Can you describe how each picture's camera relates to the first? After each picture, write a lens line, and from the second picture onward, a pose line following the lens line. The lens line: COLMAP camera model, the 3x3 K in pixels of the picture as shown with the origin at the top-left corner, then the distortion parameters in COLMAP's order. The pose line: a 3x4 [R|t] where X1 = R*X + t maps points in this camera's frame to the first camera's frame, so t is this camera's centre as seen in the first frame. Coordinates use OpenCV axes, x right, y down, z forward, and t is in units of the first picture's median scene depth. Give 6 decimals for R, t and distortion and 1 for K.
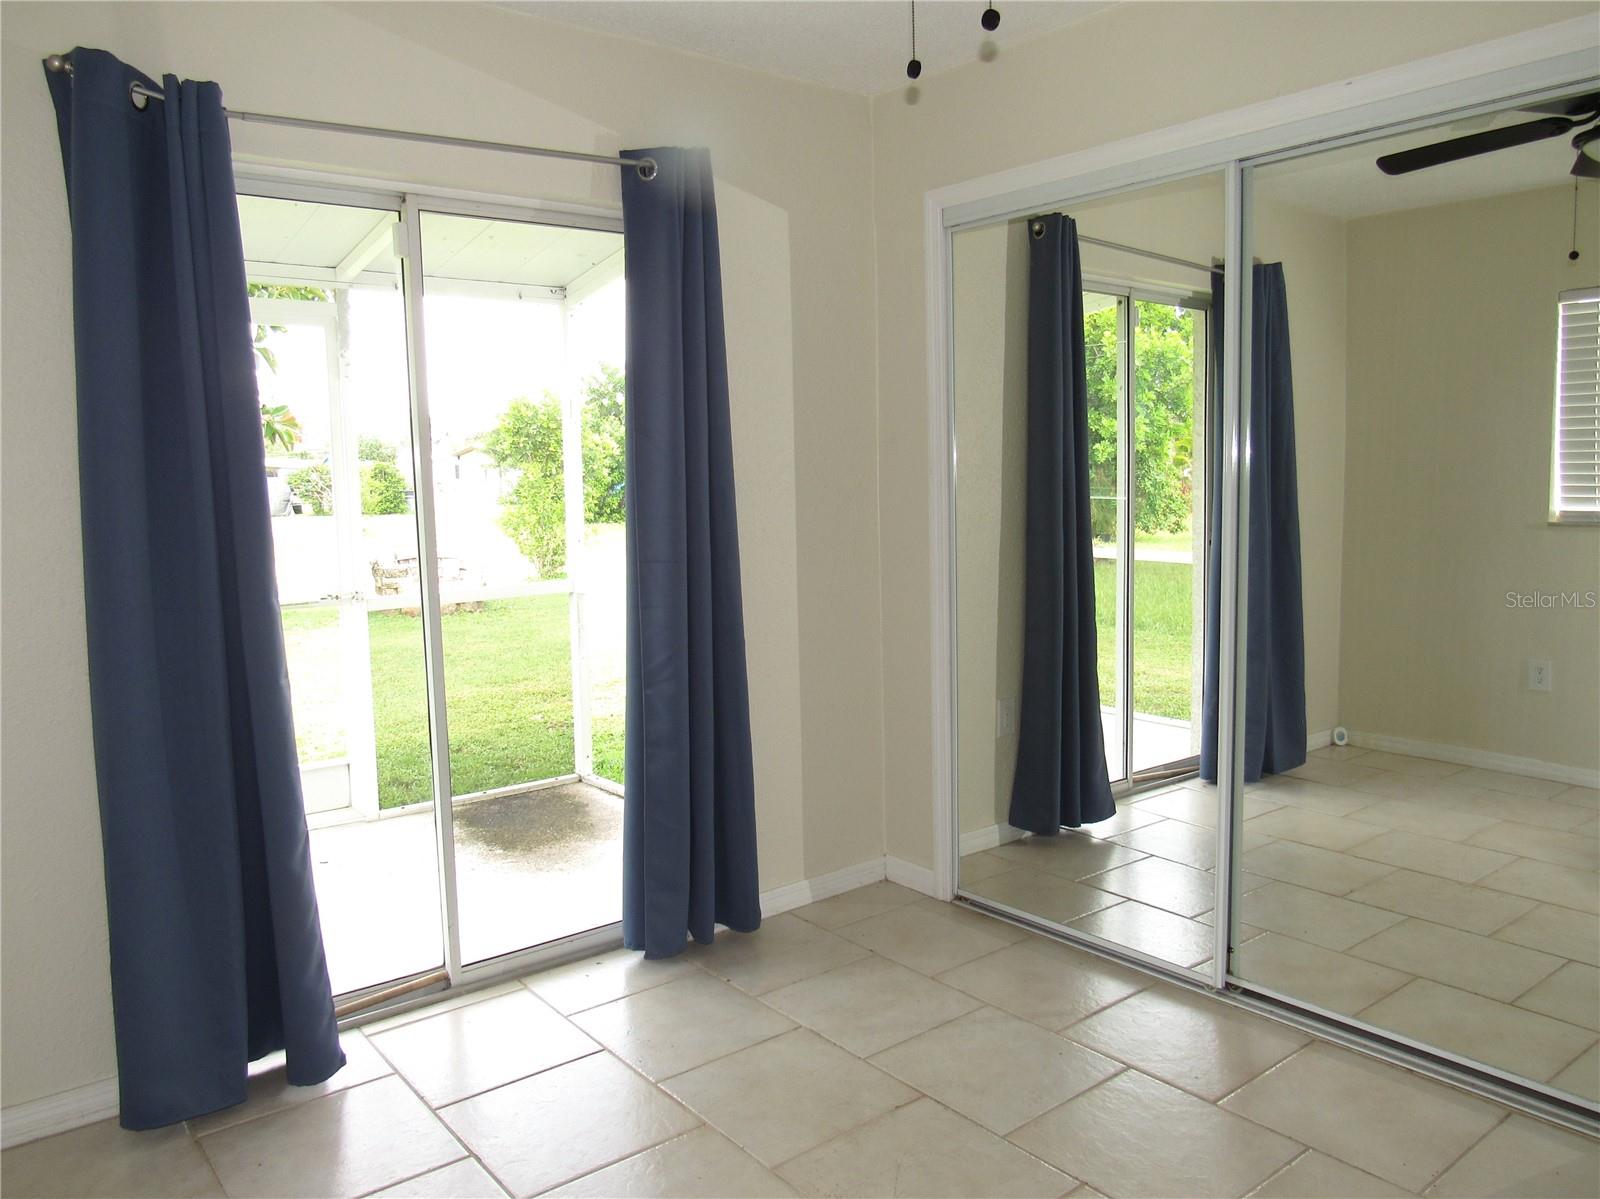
lens RADIAL K [[1188.9, 0, 800.0], [0, 1188.9, 599.5], [0, 0, 1]] dist [-0.029916, 0.005764]
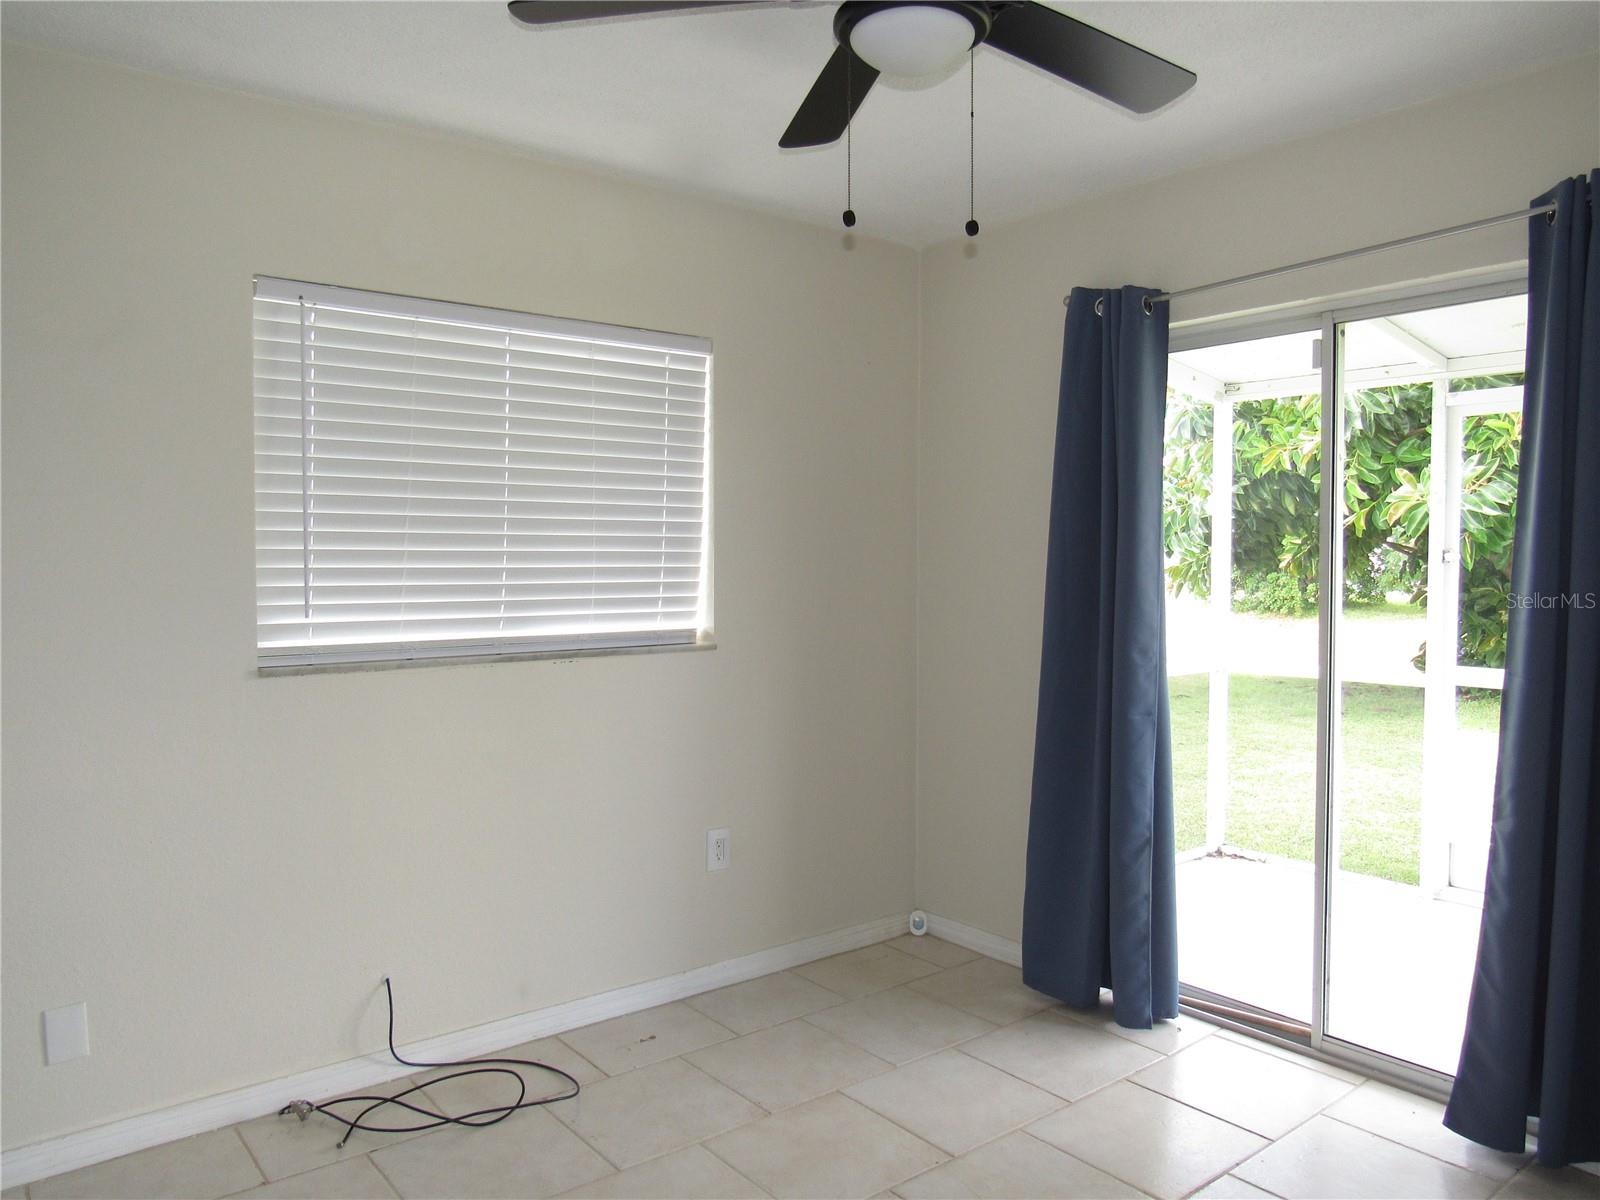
lens RADIAL K [[1140.6, 0, 801.0], [0, 1140.6, 601.0], [0, 0, 1]] dist [-0.036172, 0.015843]
pose [[0.009858, 0.061172, -0.998079, 0.823325], [-0.107408, 0.992417, 0.059764, -0.095825], [0.994166, 0.106613, 0.016354, 0.585565]]
